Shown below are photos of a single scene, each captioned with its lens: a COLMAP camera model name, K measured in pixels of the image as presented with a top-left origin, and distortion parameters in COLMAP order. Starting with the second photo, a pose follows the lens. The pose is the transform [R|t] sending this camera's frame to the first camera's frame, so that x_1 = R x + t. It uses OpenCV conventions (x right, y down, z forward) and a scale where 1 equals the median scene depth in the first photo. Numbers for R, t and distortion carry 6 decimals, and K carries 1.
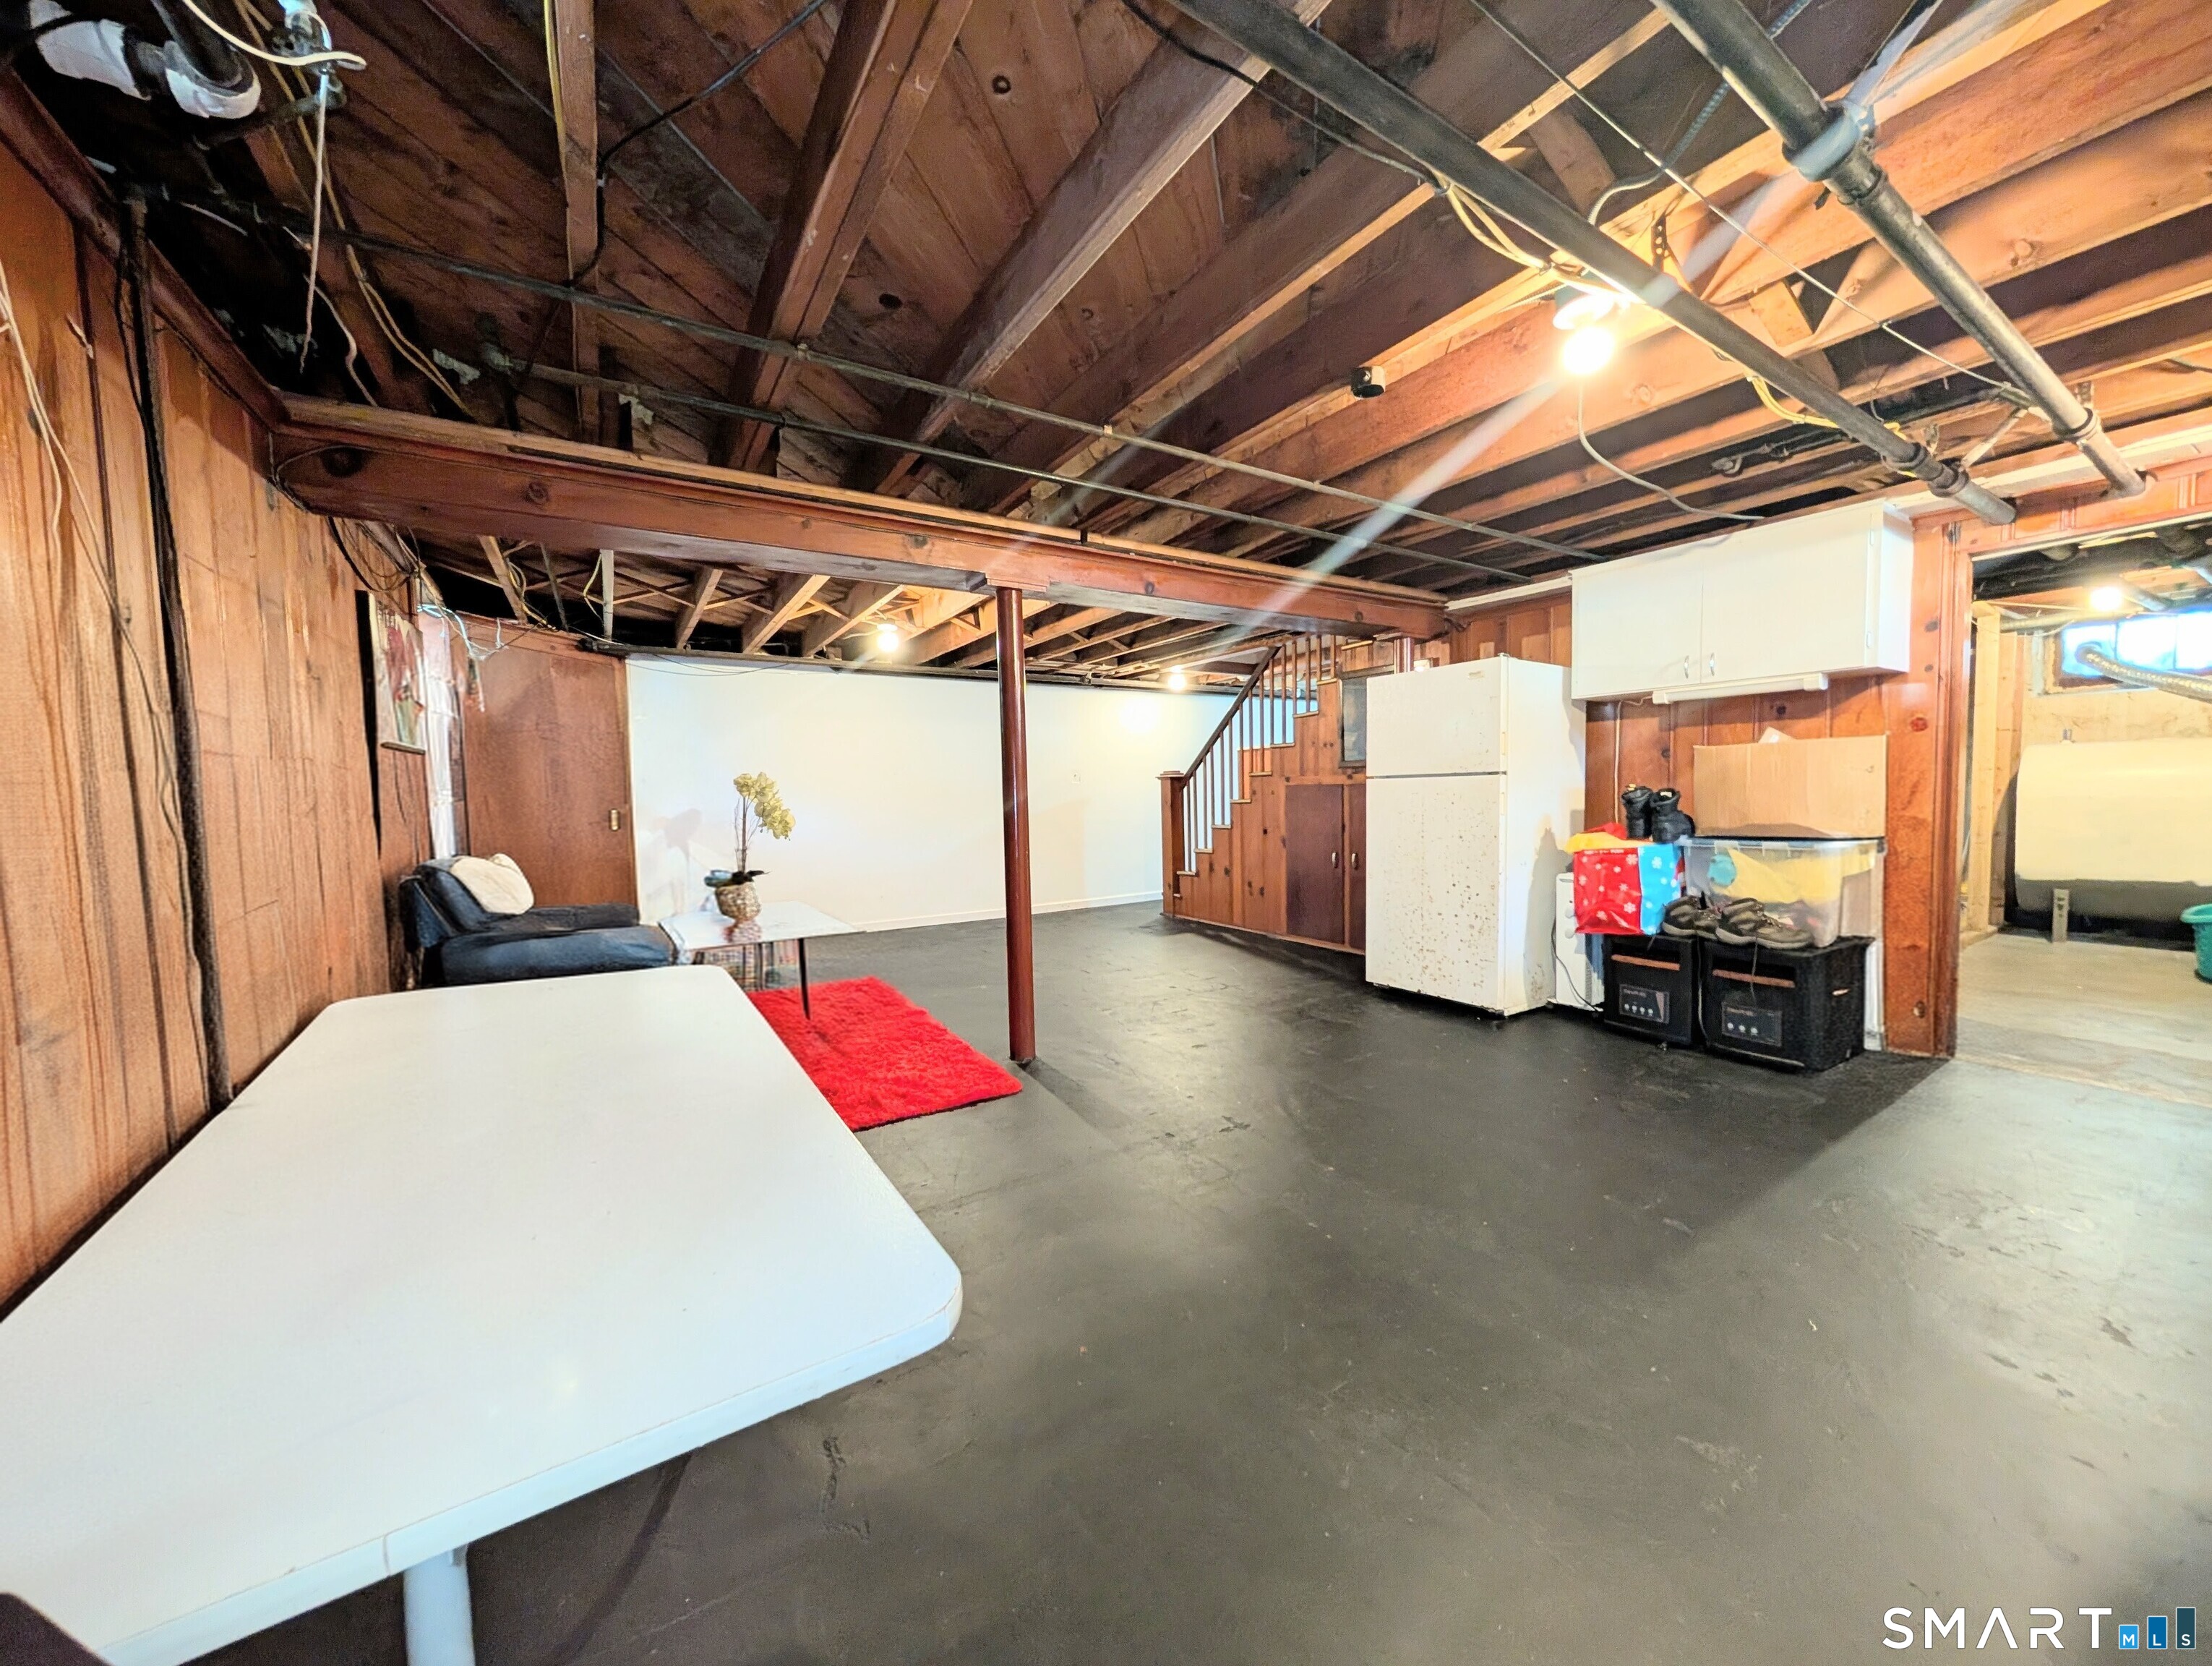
lens RADIAL K [[805.7, 0, 1113.7], [0, 805.7, 835.3], [0, 0, 1]] dist [0.000997, -0.000241]
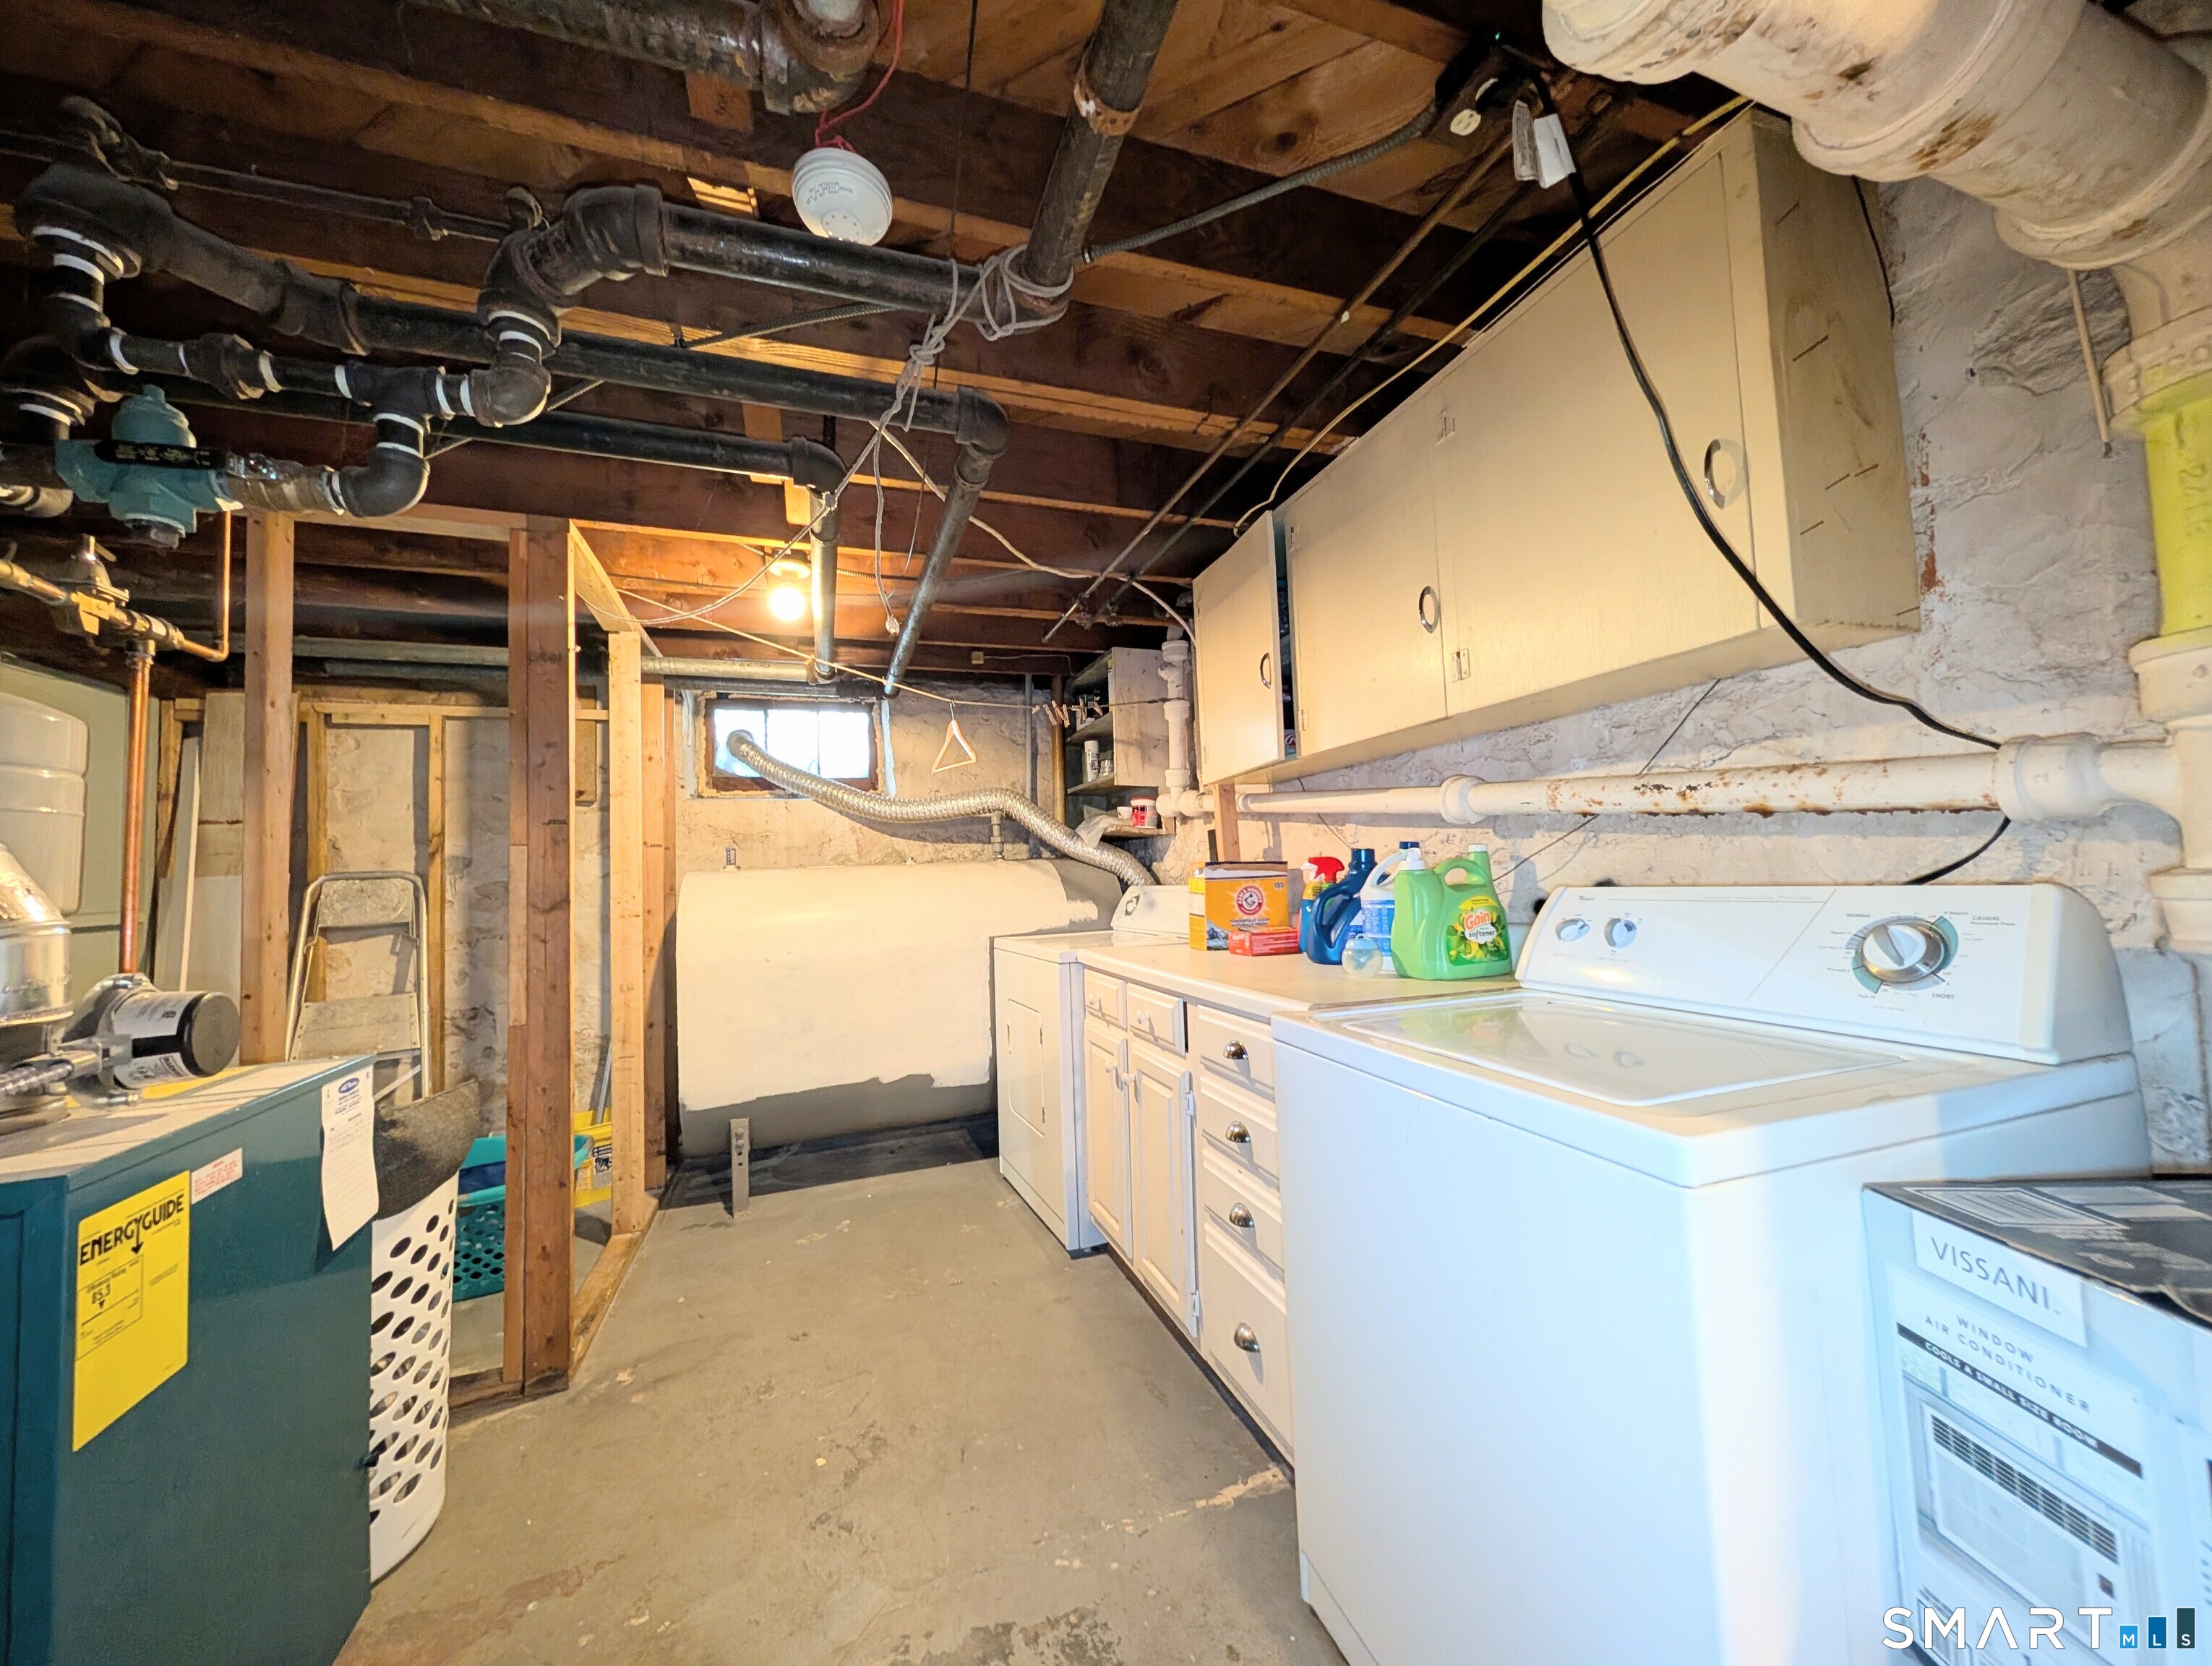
lens RADIAL K [[805.7, 0, 1103.7], [0, 805.7, 830.6], [0, 0, 1]] dist [0.000997, -0.000241]
pose [[0.224691, 0.068537, 0.972017, 0.609719], [0.090716, 0.991720, -0.090896, -0.059376], [-0.970198, 0.108601, 0.216613, 0.556056]]
